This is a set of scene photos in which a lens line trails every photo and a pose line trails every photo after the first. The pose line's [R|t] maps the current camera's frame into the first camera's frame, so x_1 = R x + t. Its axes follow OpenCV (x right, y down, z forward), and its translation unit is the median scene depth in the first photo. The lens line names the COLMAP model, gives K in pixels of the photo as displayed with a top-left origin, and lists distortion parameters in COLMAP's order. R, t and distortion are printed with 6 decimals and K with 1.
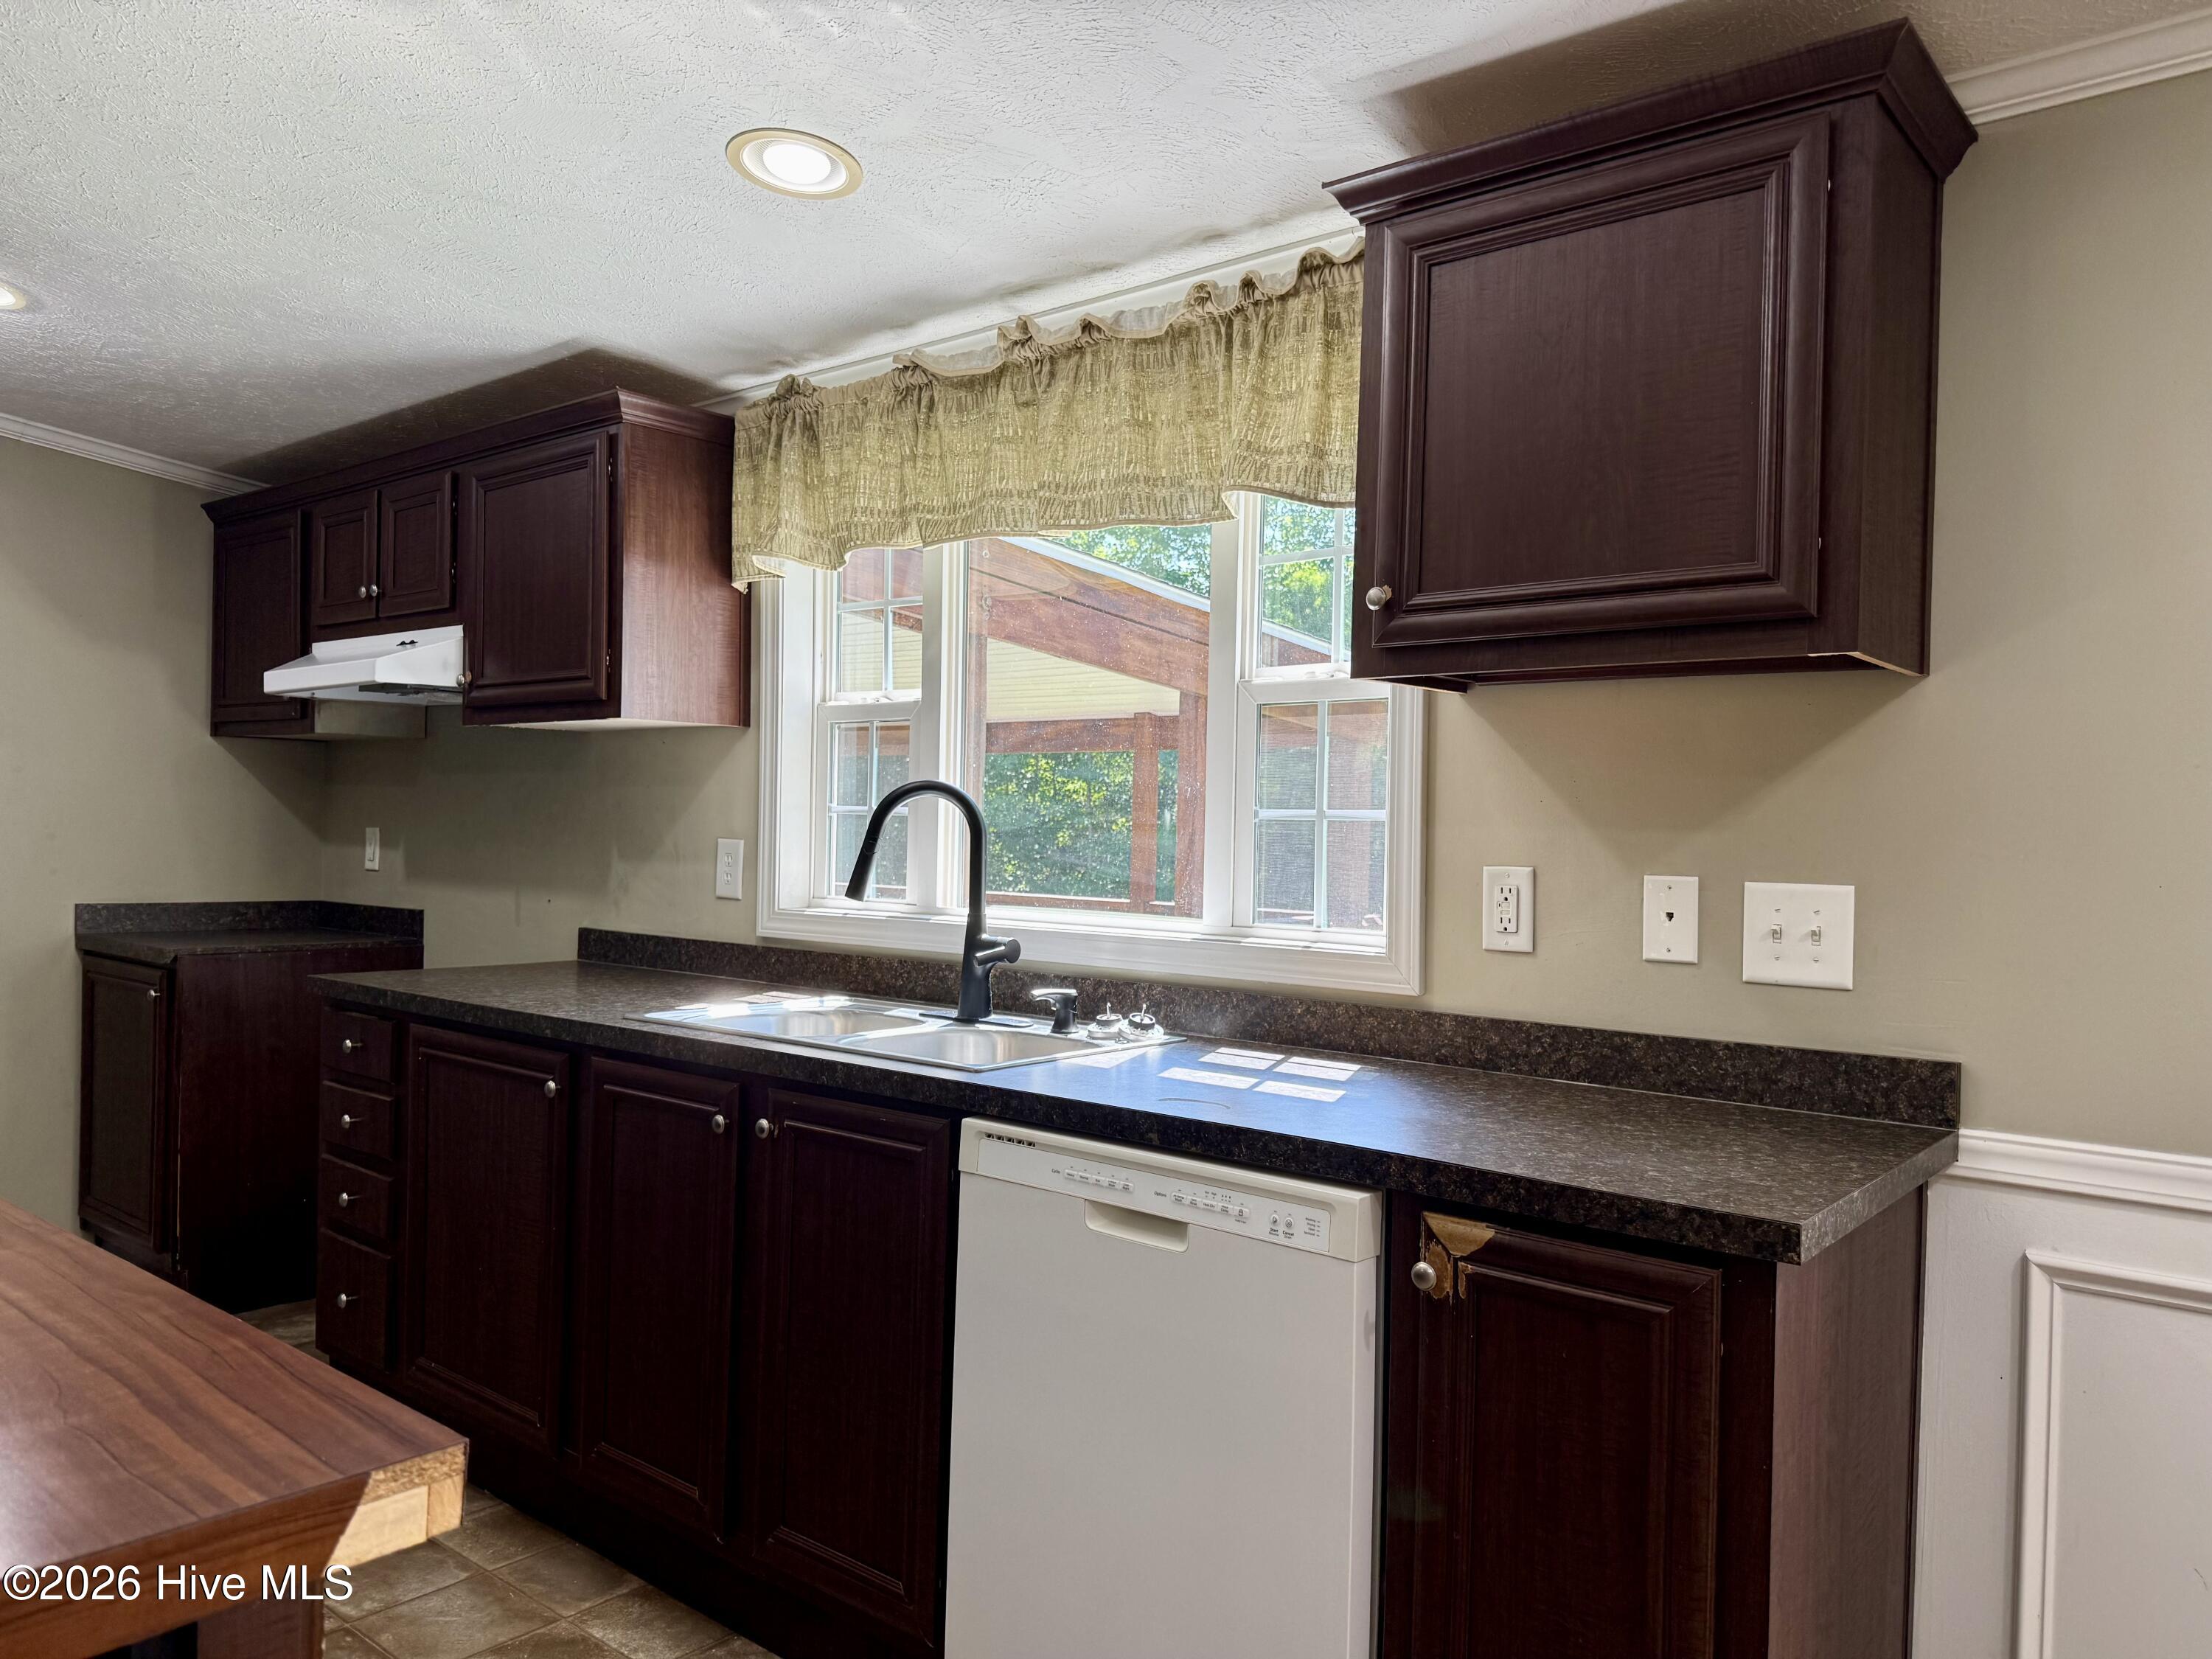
lens RADIAL K [[1530.9, 0, 1101.5], [0, 1530.9, 840.8], [0, 0, 1]] dist [0.104214, -0.141905]
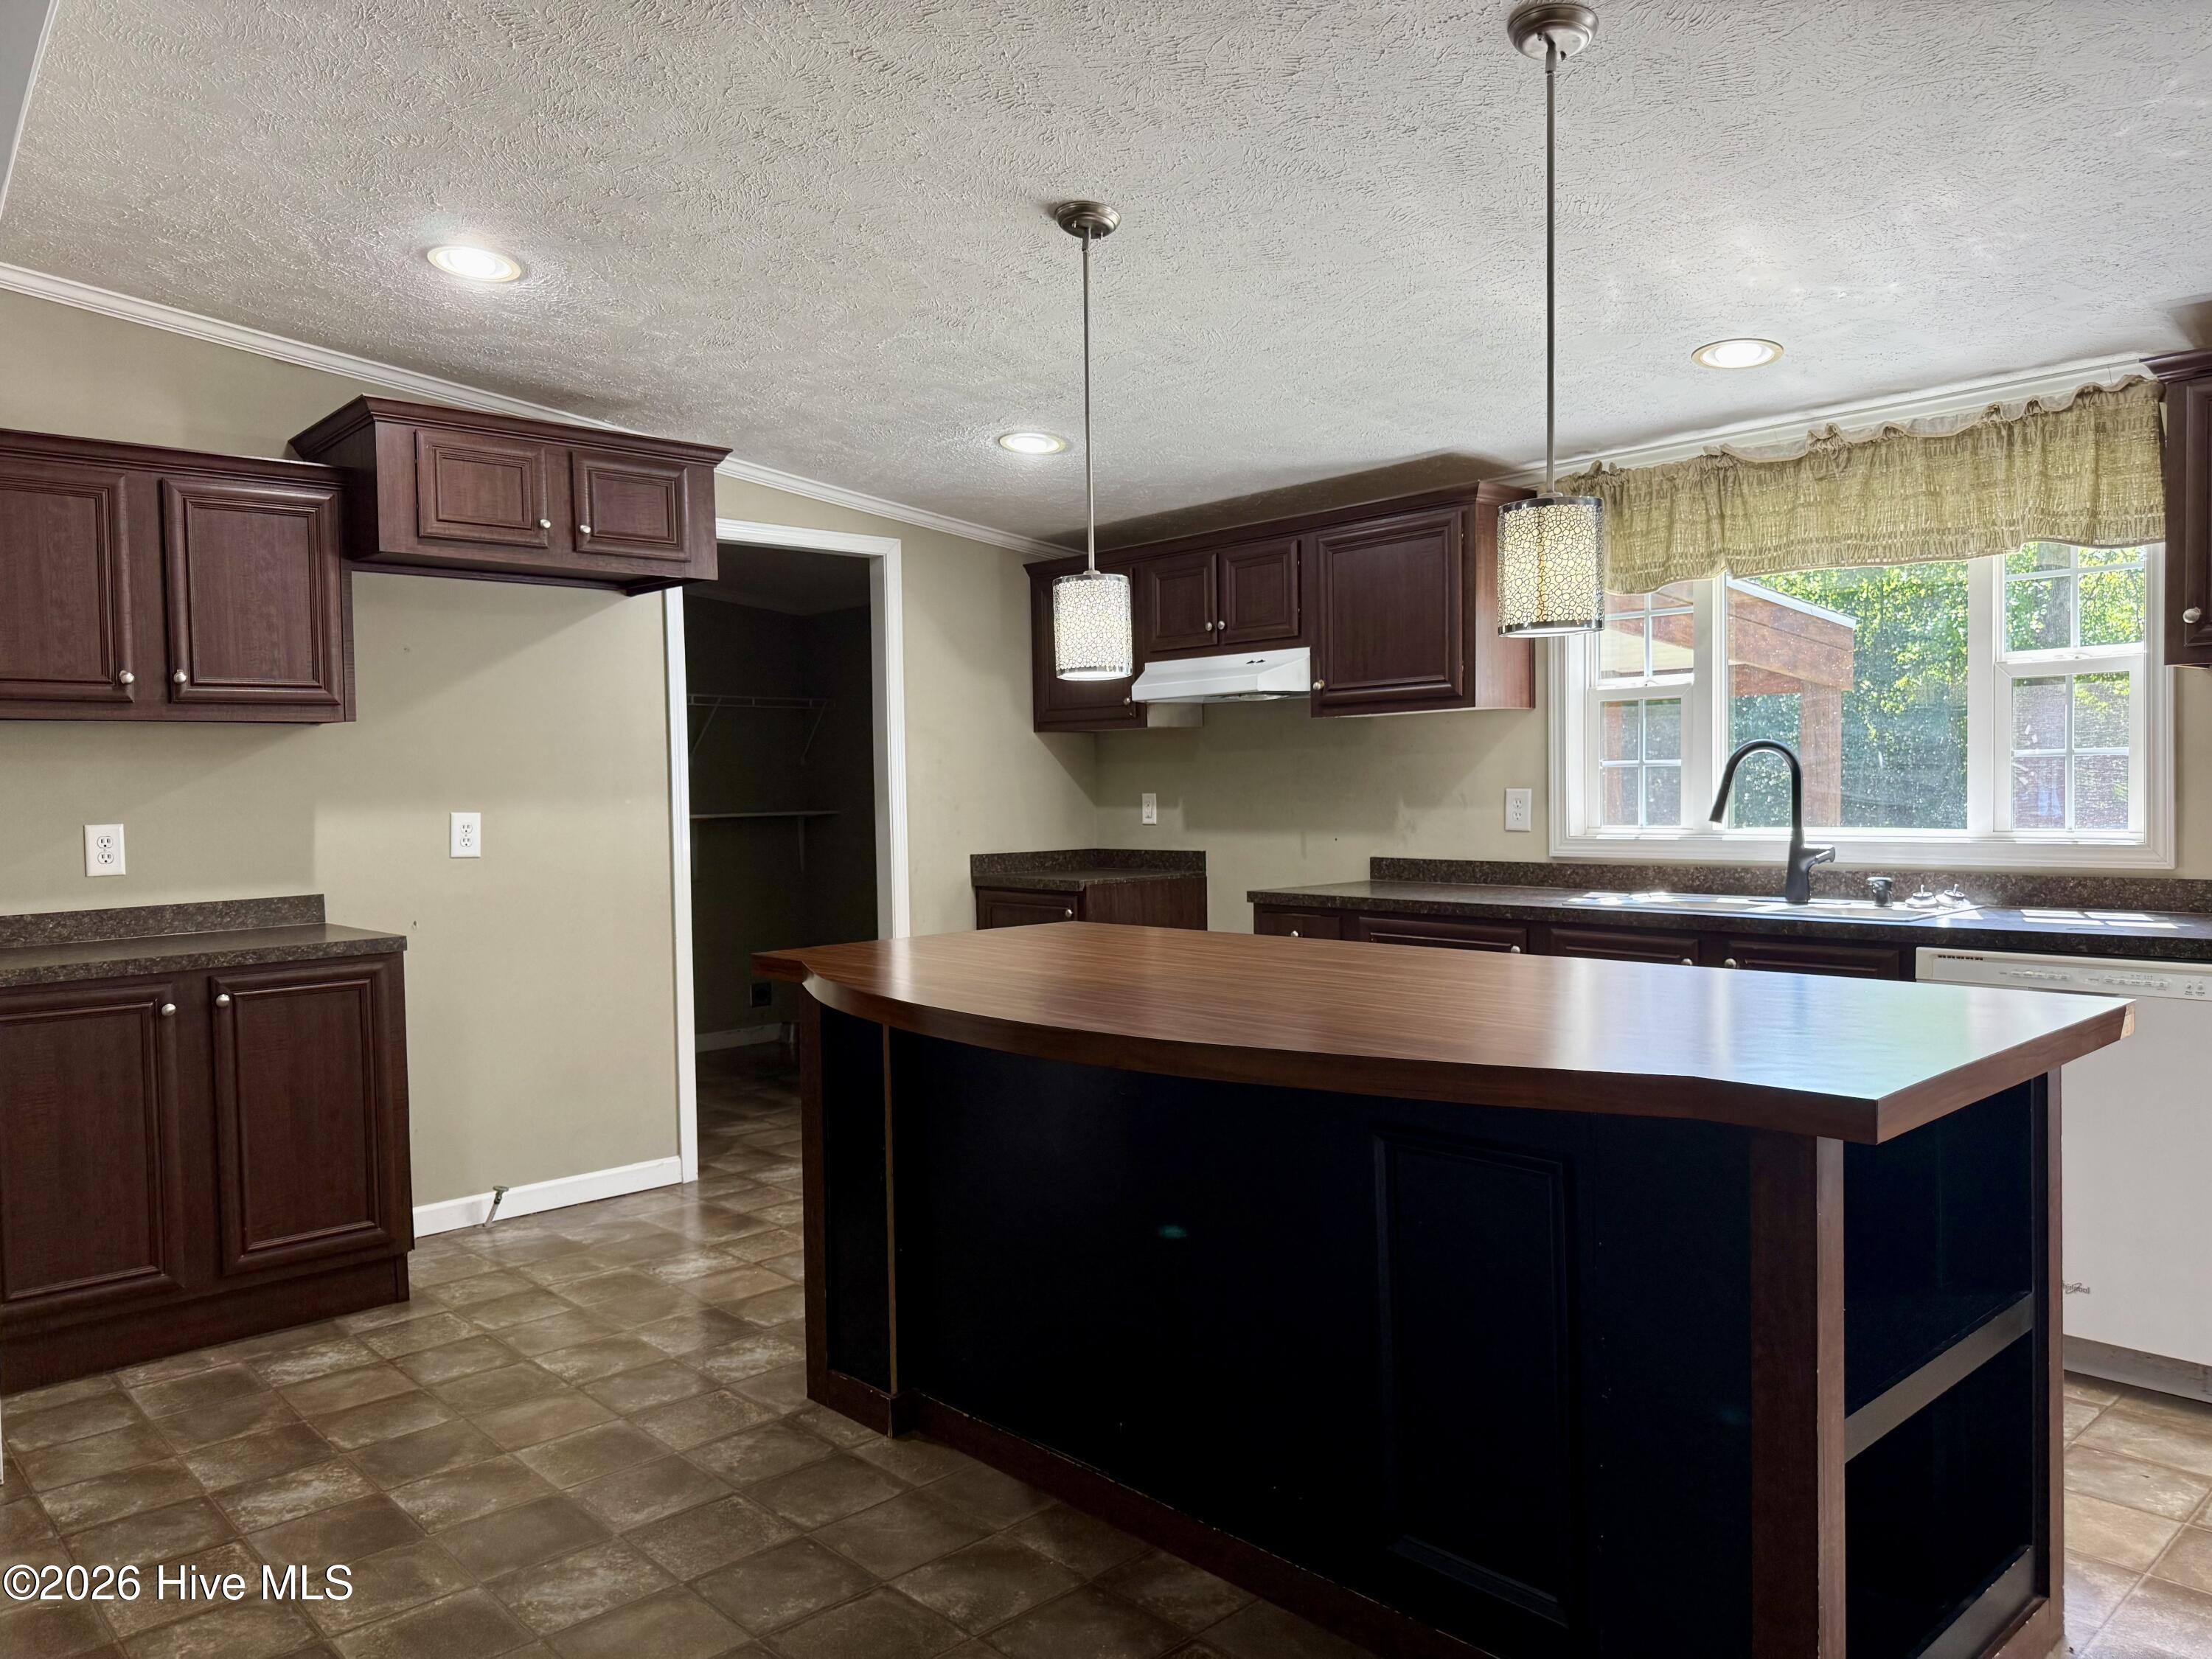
lens RADIAL K [[1538.9, 0, 1101.9], [0, 1538.9, 834.3], [0, 0, 1]] dist [0.097040, -0.143844]
pose [[0.990041, -0.034873, -0.136395, -0.543527], [0.038293, 0.999013, 0.022532, -0.007413], [0.135475, -0.027530, 0.990398, -0.575772]]
